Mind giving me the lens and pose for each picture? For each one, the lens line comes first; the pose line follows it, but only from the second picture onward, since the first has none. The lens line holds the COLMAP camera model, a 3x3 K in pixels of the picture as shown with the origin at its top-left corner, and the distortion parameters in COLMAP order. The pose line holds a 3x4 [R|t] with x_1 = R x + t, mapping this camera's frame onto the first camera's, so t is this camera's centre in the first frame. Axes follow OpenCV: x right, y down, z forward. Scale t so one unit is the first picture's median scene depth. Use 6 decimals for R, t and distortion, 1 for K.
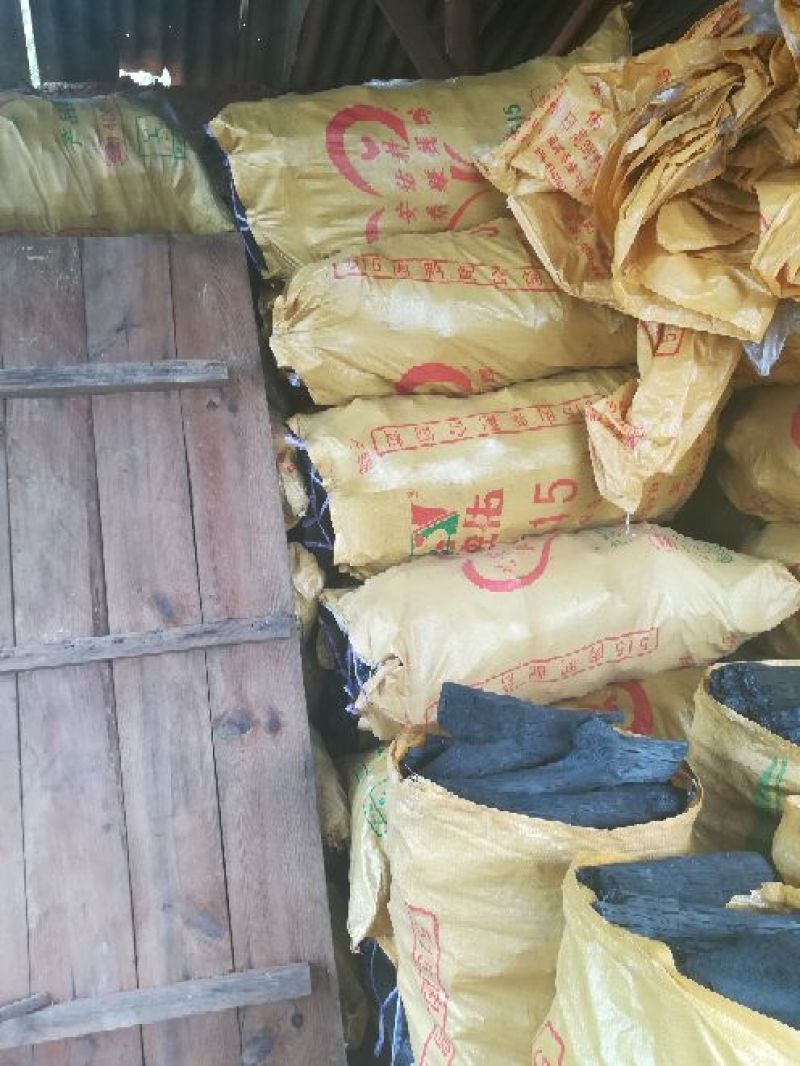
lens RADIAL K [[892.8, 0, 398.8], [0, 892.8, 530.3], [0, 0, 1]] dist [-0.002459, 0.066490]
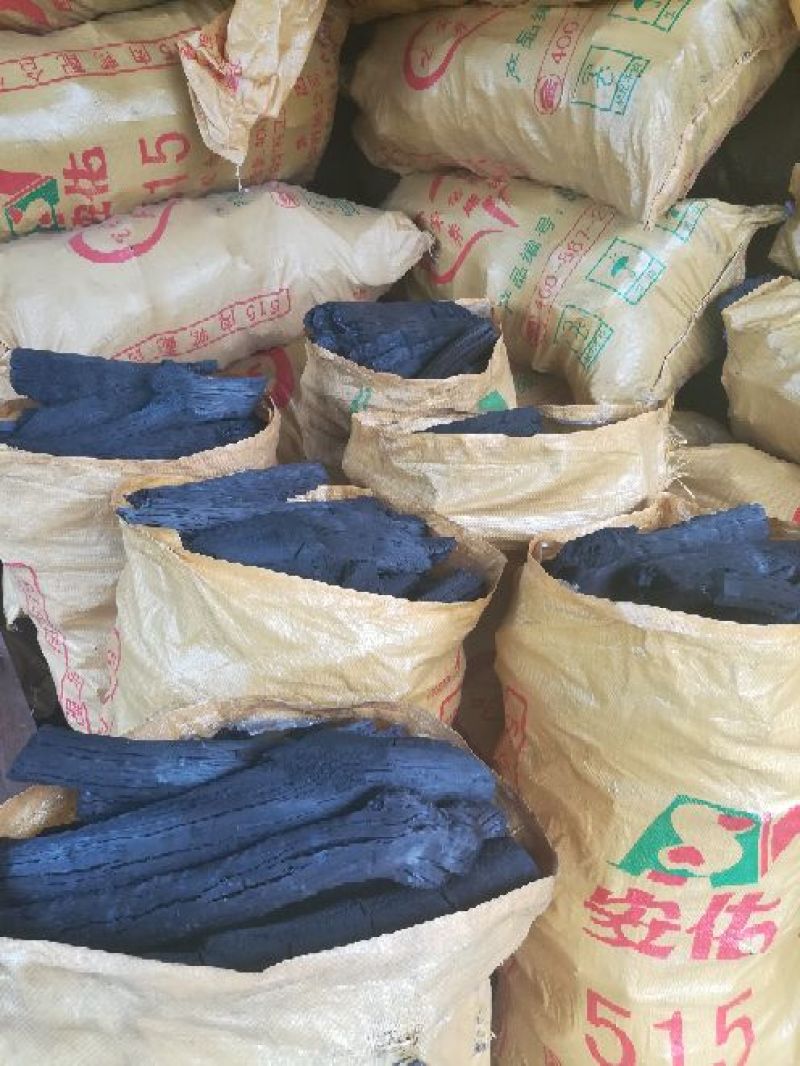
lens RADIAL K [[892.8, 0, 398.8], [0, 892.8, 530.3], [0, 0, 1]] dist [-0.002459, 0.066490]
pose [[0.955852, -0.159516, 0.246783, 0.120527], [0.074756, 0.944203, 0.320768, 0.053581], [-0.284181, -0.288158, 0.914443, -0.035637]]
